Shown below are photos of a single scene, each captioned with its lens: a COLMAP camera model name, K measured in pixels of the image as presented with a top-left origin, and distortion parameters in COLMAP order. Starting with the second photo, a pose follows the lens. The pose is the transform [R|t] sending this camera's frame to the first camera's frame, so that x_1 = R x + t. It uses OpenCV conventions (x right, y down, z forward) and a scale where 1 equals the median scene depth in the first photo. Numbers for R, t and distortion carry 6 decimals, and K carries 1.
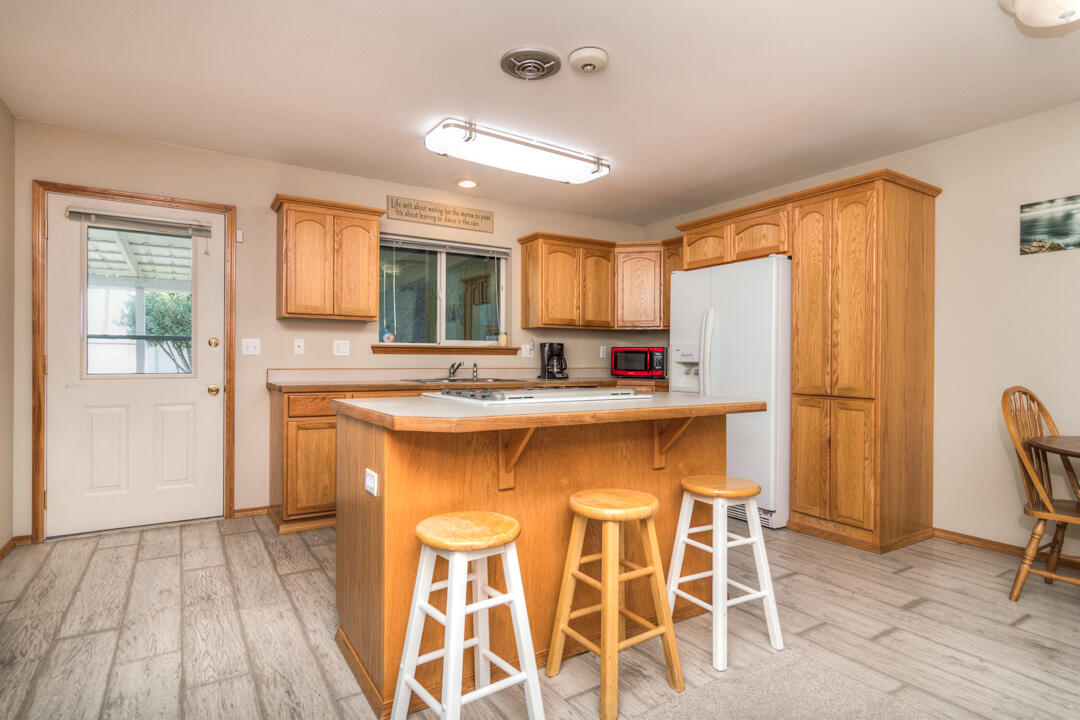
lens RADIAL K [[567.7, 0, 538.7], [0, 567.7, 359.8], [0, 0, 1]] dist [-0.000028, -0.000070]
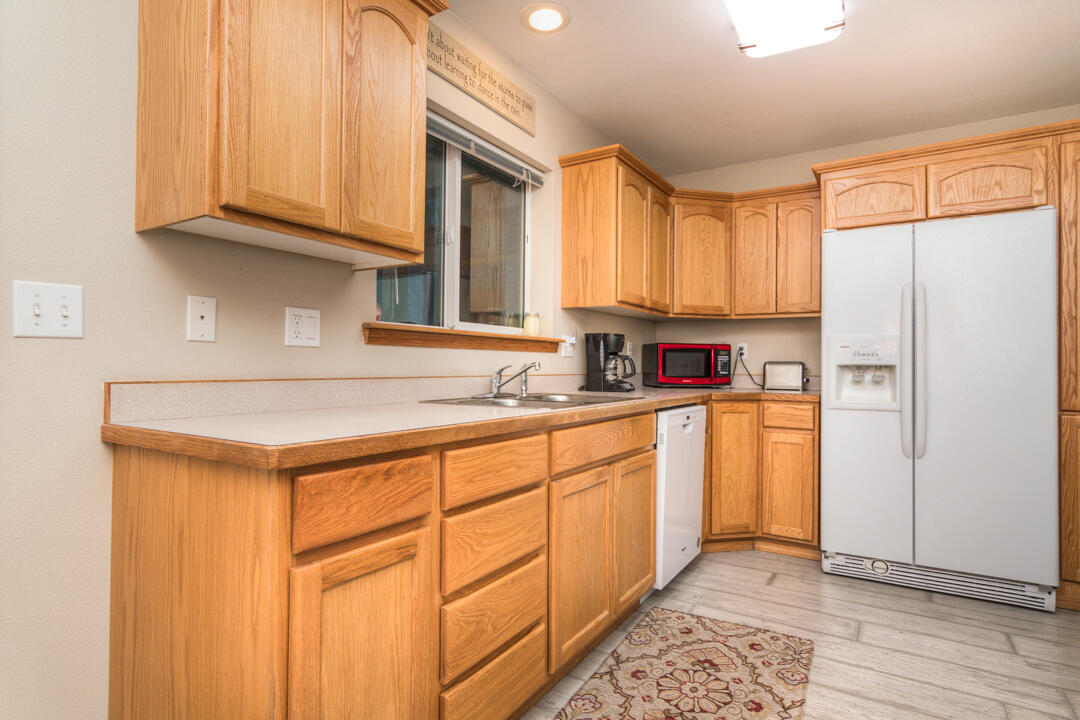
lens RADIAL K [[567.7, 0, 538.2], [0, 567.7, 359.8], [0, 0, 1]] dist [-0.000028, -0.000070]
pose [[0.900921, 0.006639, 0.433933, -0.450620], [-0.004205, 0.999970, -0.006568, 0.005115], [-0.433964, 0.004092, 0.900921, 0.684683]]
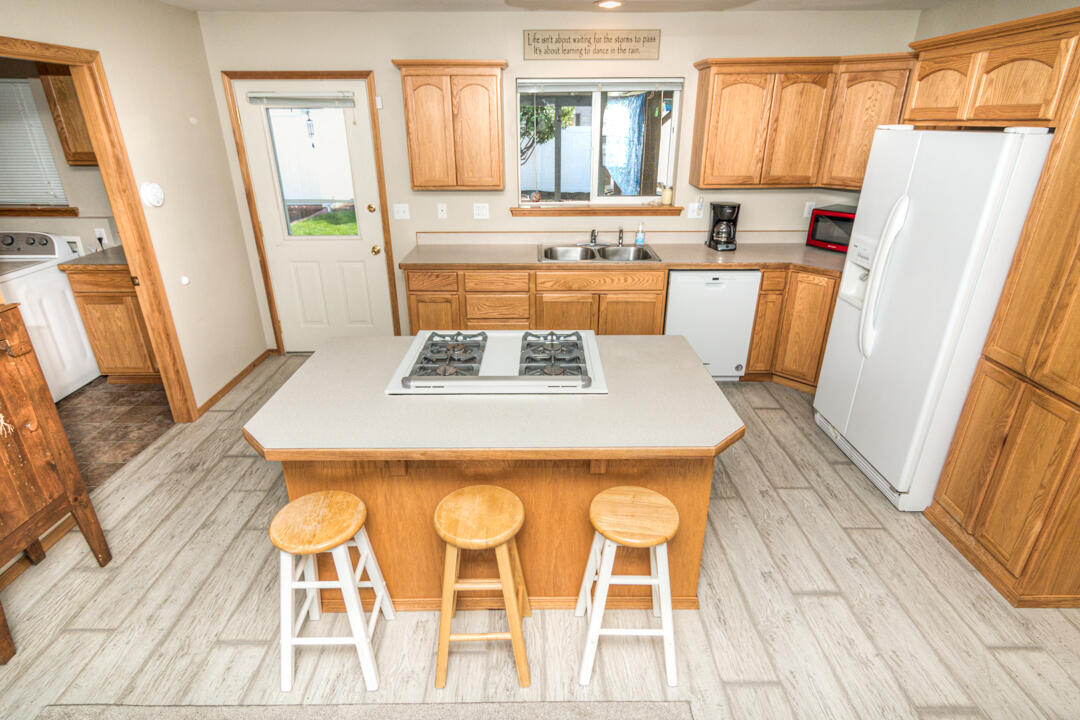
lens RADIAL K [[567.7, 0, 538.3], [0, 567.7, 359.7], [0, 0, 1]] dist [-0.000028, -0.000070]
pose [[0.848786, 0.199768, -0.489545, 0.348974], [0.008378, 0.920681, 0.390227, -0.207661], [0.528670, -0.335321, 0.779787, 0.213189]]
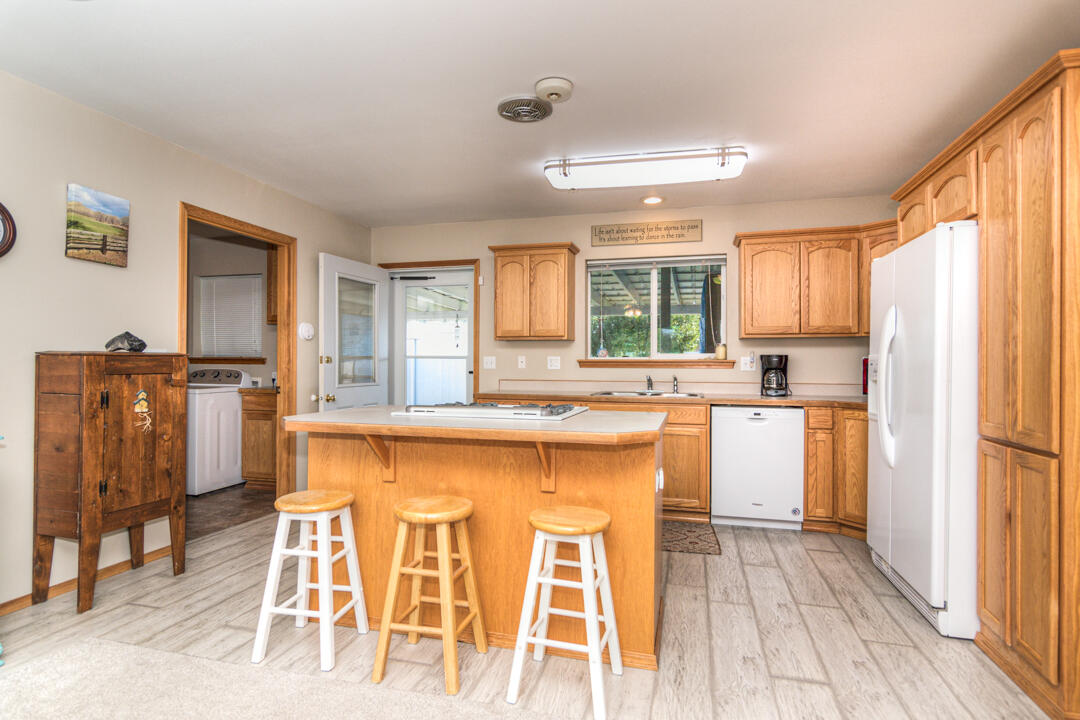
lens RADIAL K [[567.7, 0, 538.0], [0, 567.7, 359.2], [0, 0, 1]] dist [-0.000028, -0.000070]
pose [[0.677321, -0.007695, -0.735647, 0.610899], [-0.000248, 0.999943, -0.010688, -0.018827], [0.735687, 0.007422, 0.677281, 0.208960]]
